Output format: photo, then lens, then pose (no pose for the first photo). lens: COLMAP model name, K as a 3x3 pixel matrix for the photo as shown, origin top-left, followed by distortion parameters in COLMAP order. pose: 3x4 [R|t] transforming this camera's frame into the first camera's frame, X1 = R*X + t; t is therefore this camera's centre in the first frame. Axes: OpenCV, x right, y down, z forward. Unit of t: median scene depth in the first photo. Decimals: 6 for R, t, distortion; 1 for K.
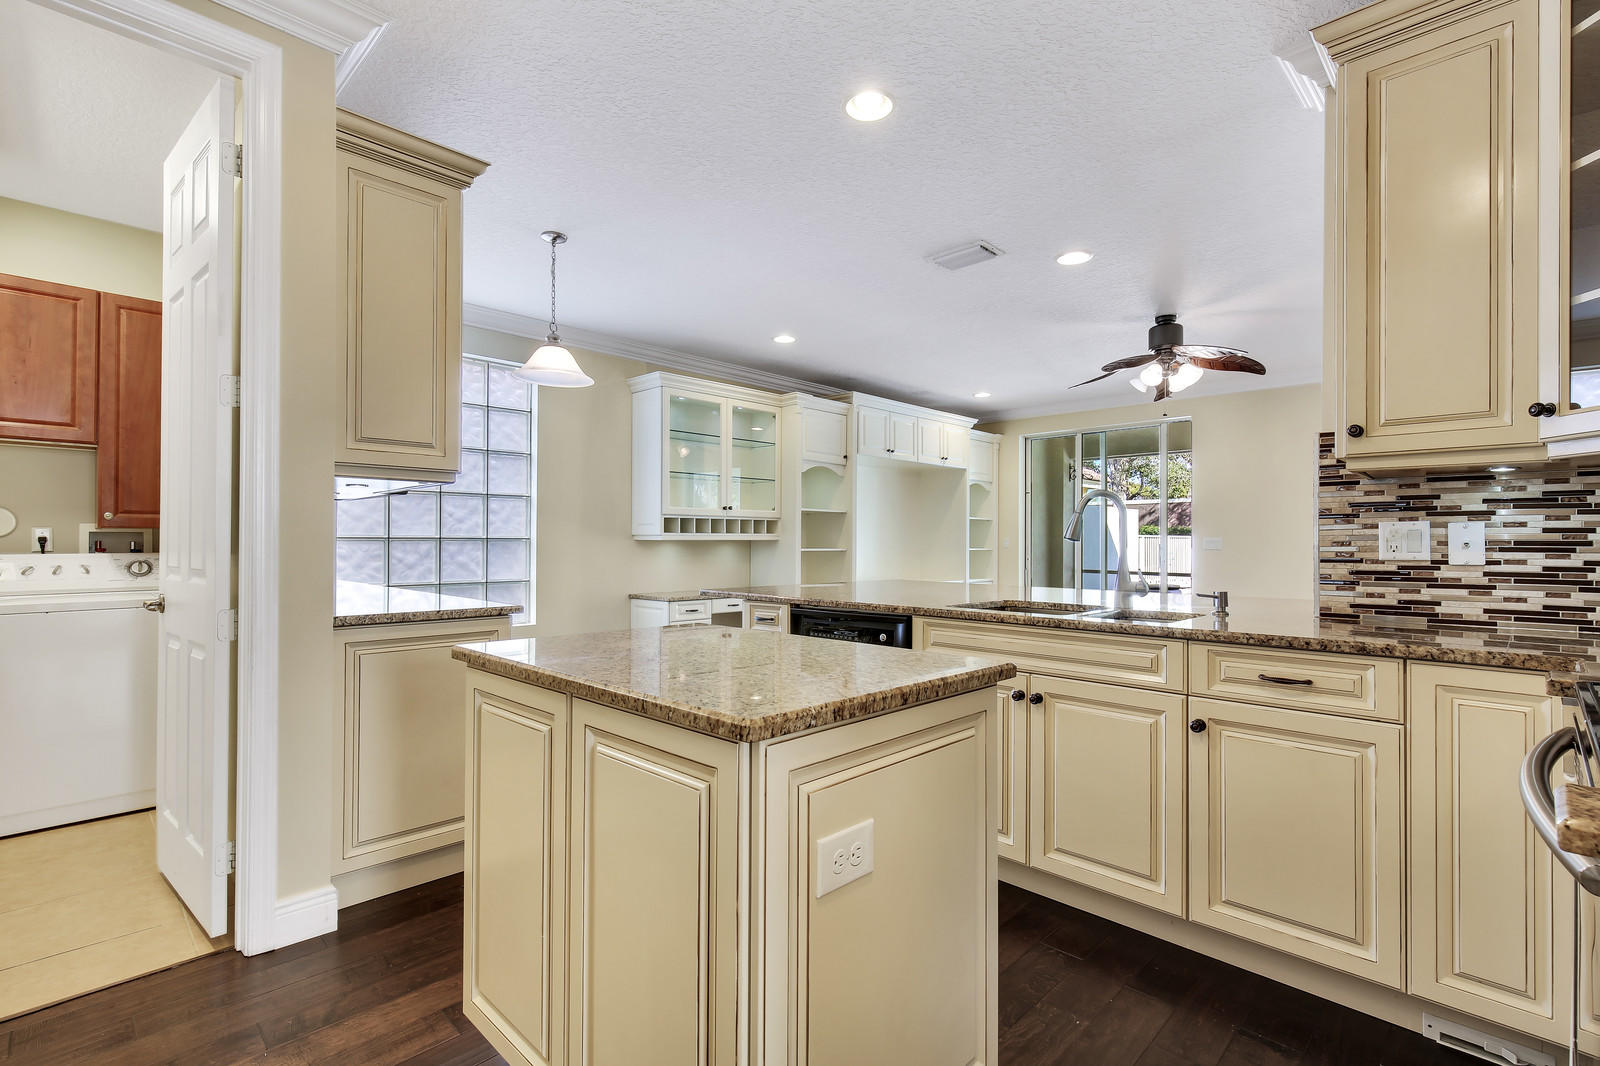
lens RADIAL K [[733.3, 0, 798.6], [0, 733.3, 537.8], [0, 0, 1]] dist [0.003643, 0.000227]
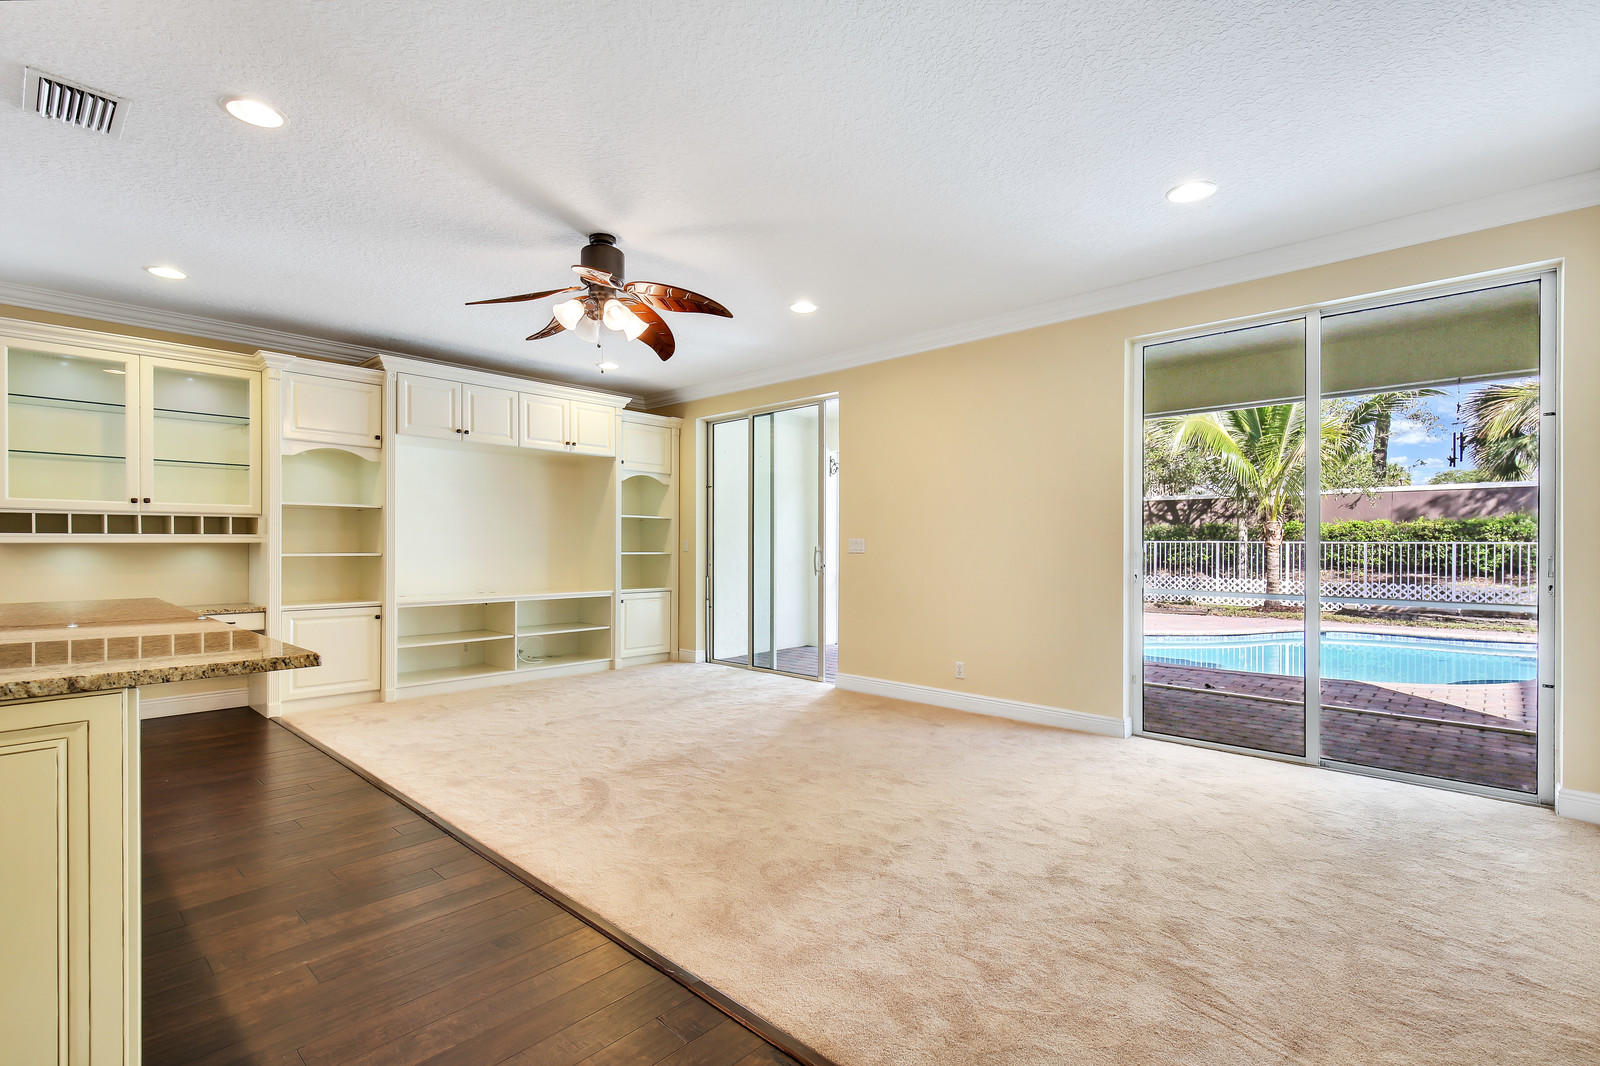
lens RADIAL K [[733.3, 0, 800.9], [0, 733.3, 546.9], [0, 0, 1]] dist [0.003643, 0.000227]
pose [[0.998931, -0.001693, 0.046193, 1.356964], [0.001298, 0.999962, 0.008564, 0.004258], [-0.046206, -0.008494, 0.998896, 0.515240]]
